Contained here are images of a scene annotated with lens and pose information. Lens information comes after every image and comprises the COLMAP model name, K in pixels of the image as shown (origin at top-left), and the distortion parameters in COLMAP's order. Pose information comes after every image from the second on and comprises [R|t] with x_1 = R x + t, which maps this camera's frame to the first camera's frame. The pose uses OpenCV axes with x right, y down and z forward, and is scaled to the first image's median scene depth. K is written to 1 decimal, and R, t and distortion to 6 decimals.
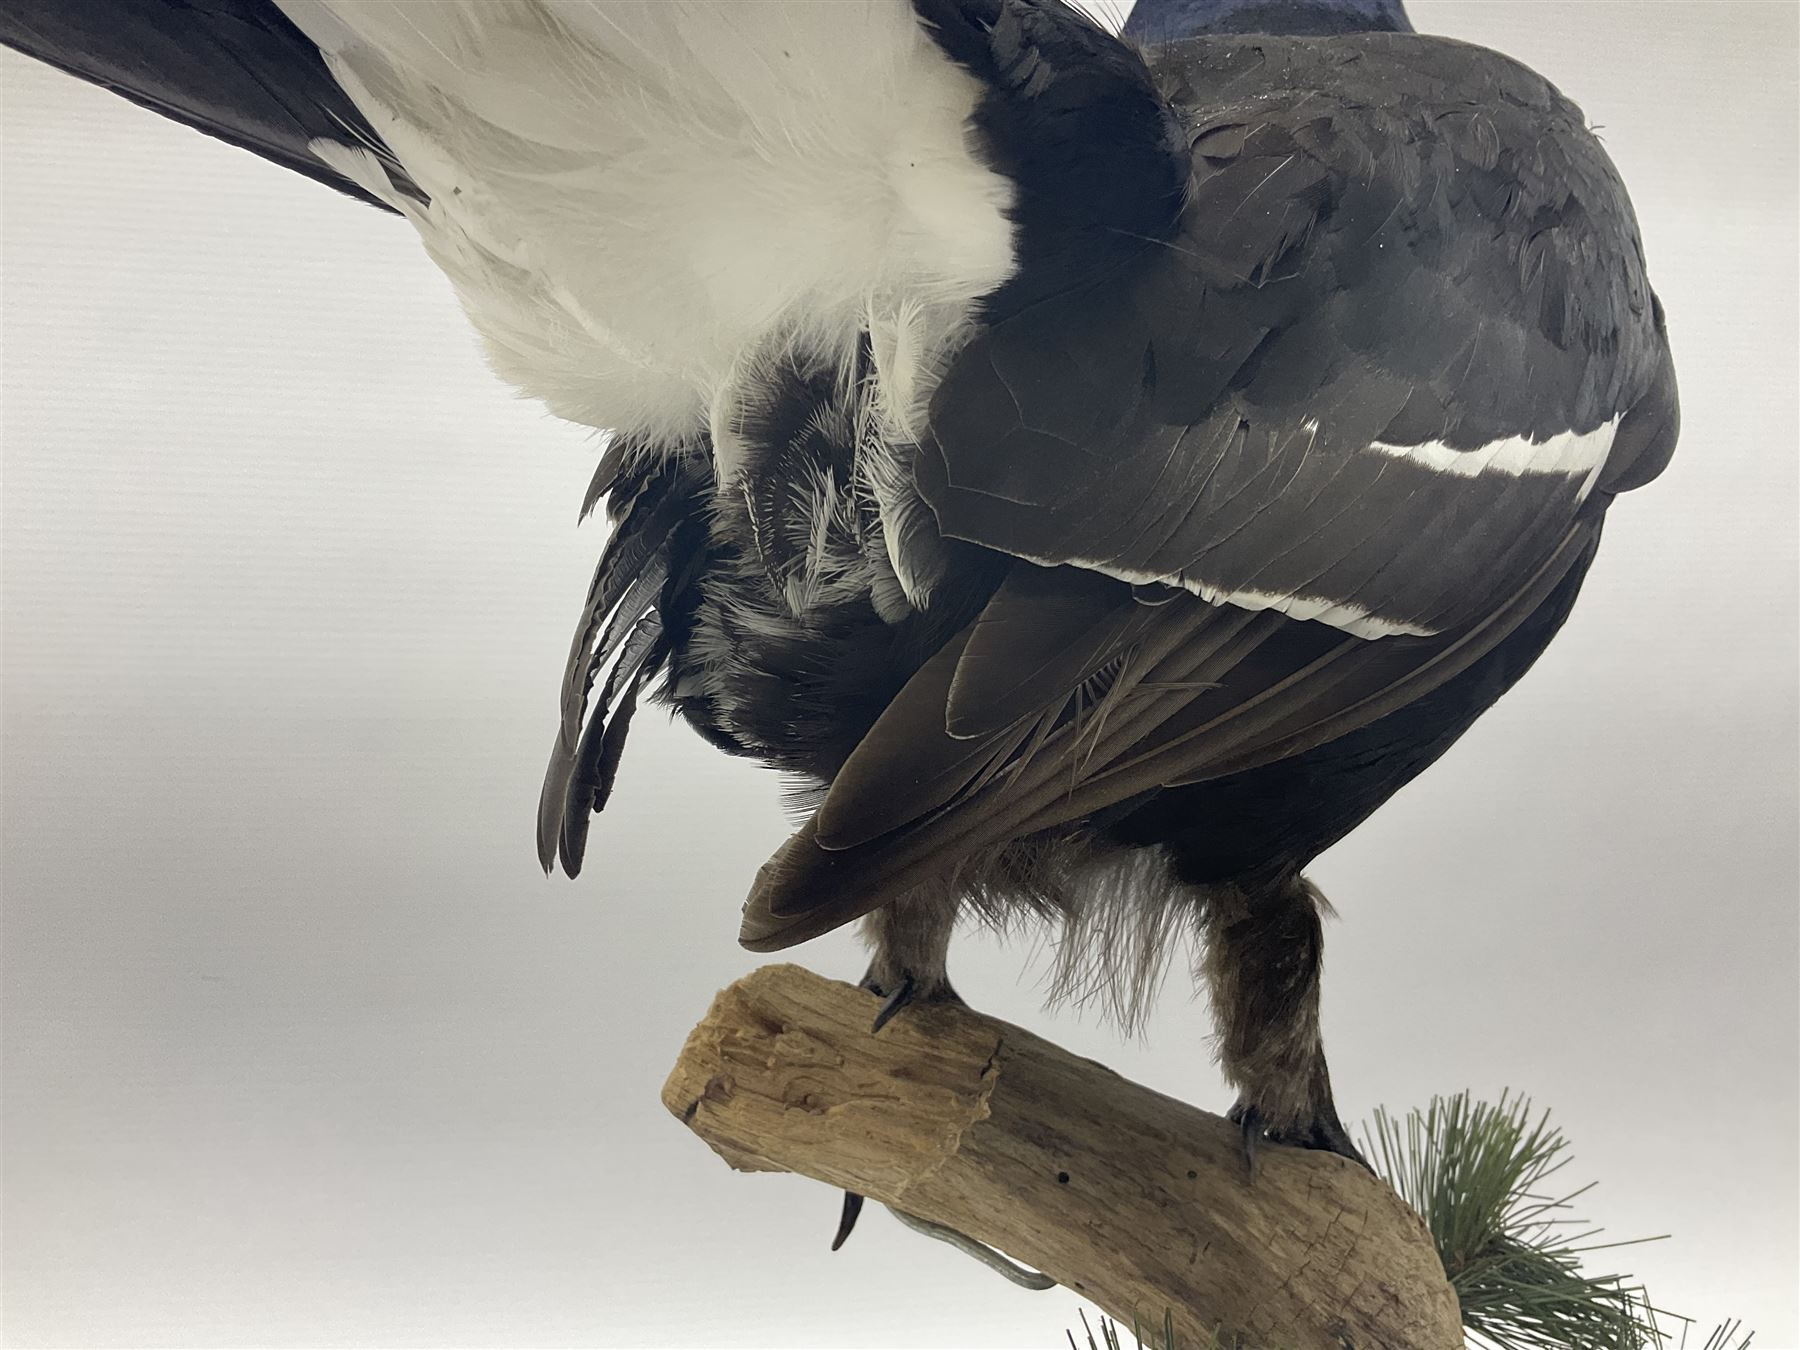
lens RADIAL K [[1497.9, 0, 898.7], [0, 1497.9, 644.1], [0, 0, 1]] dist [0.088045, -0.216471]
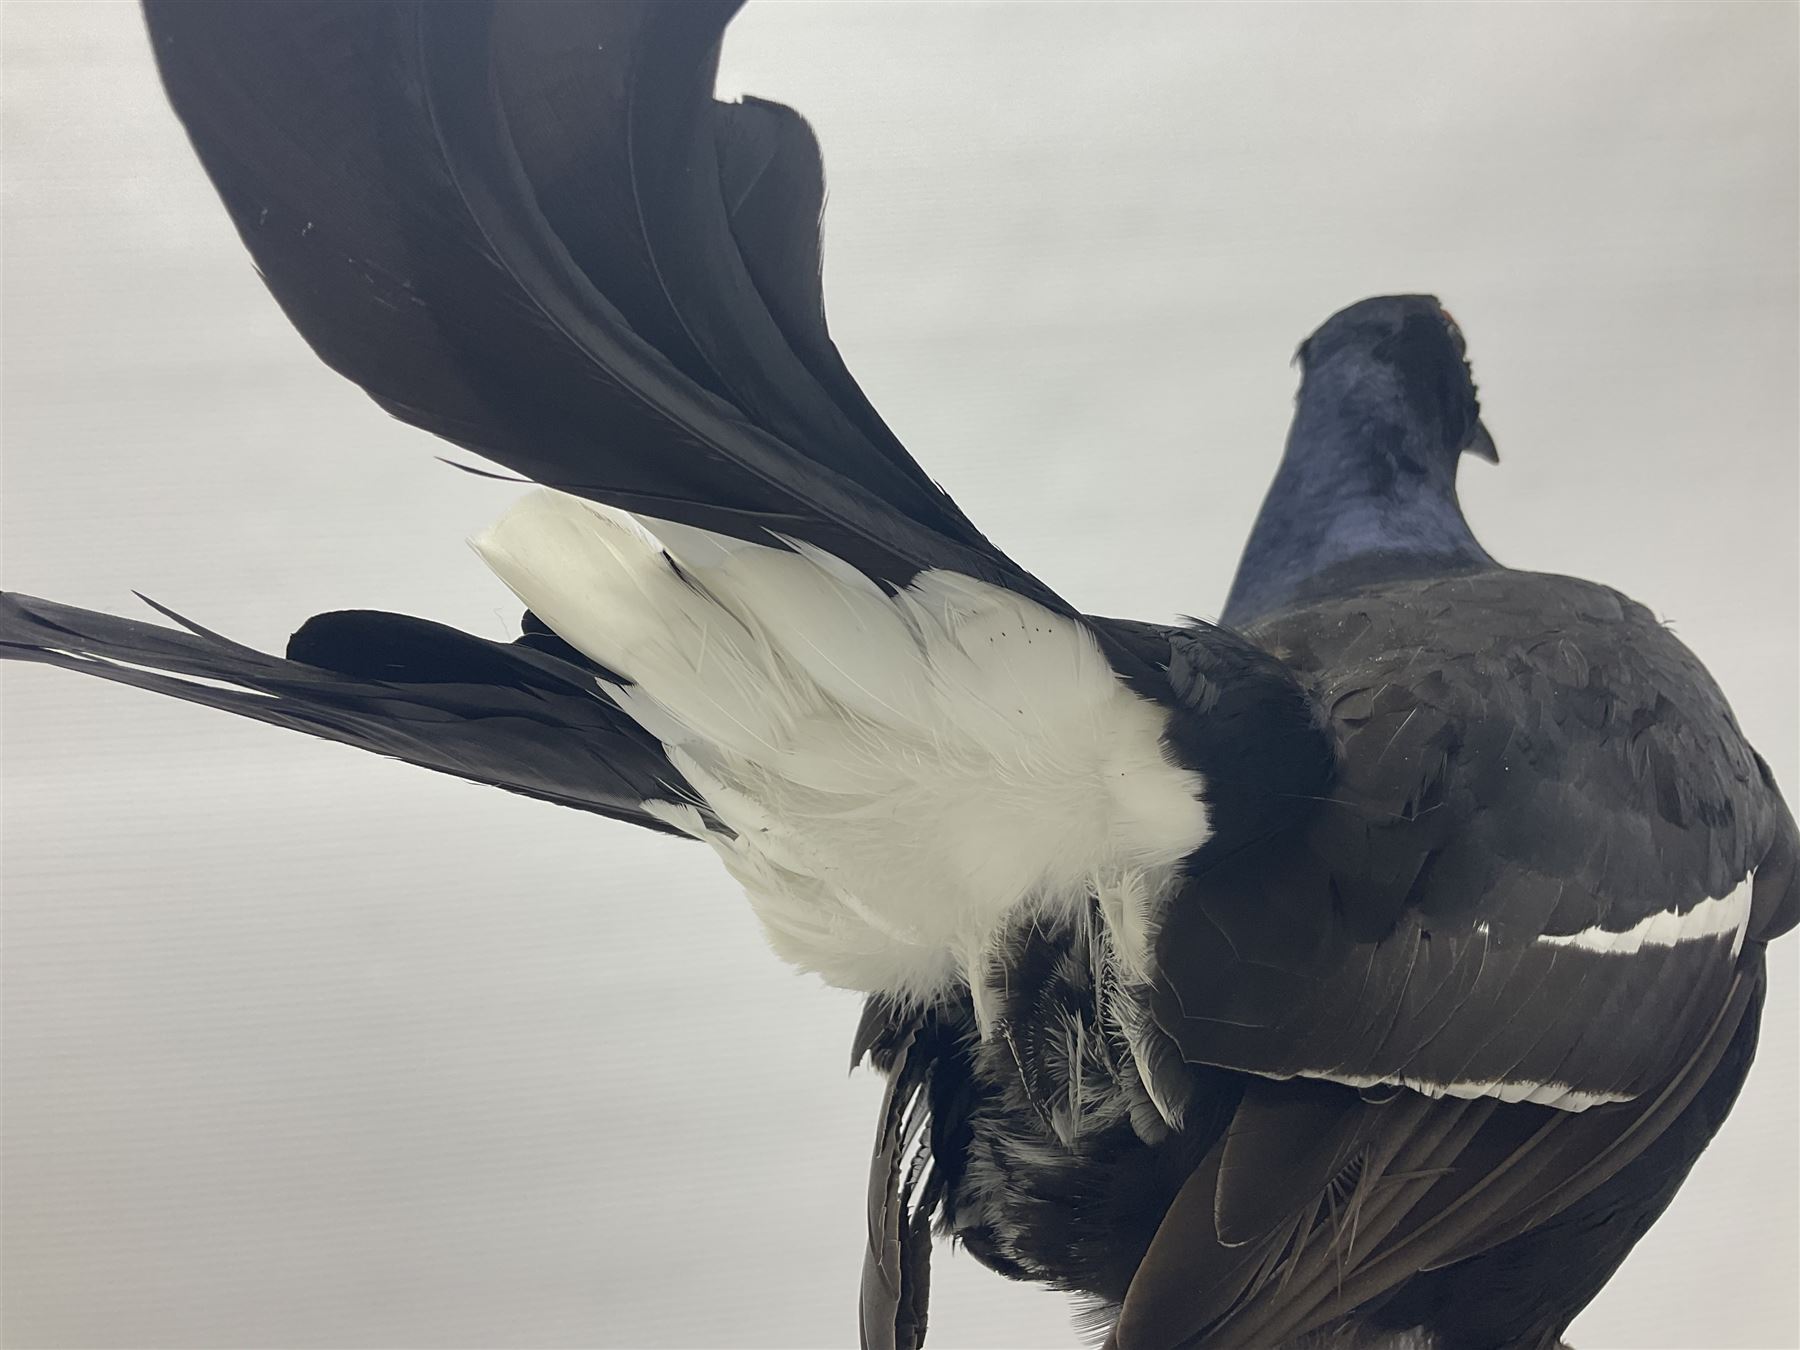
lens RADIAL K [[1497.9, 0, 898.7], [0, 1497.9, 644.1], [0, 0, 1]] dist [0.088045, -0.216471]
pose [[0.988267, -0.135294, -0.070876, -0.062044], [0.107060, 0.944588, -0.310309, -0.037160], [0.108931, 0.299080, 0.947990, -0.228429]]
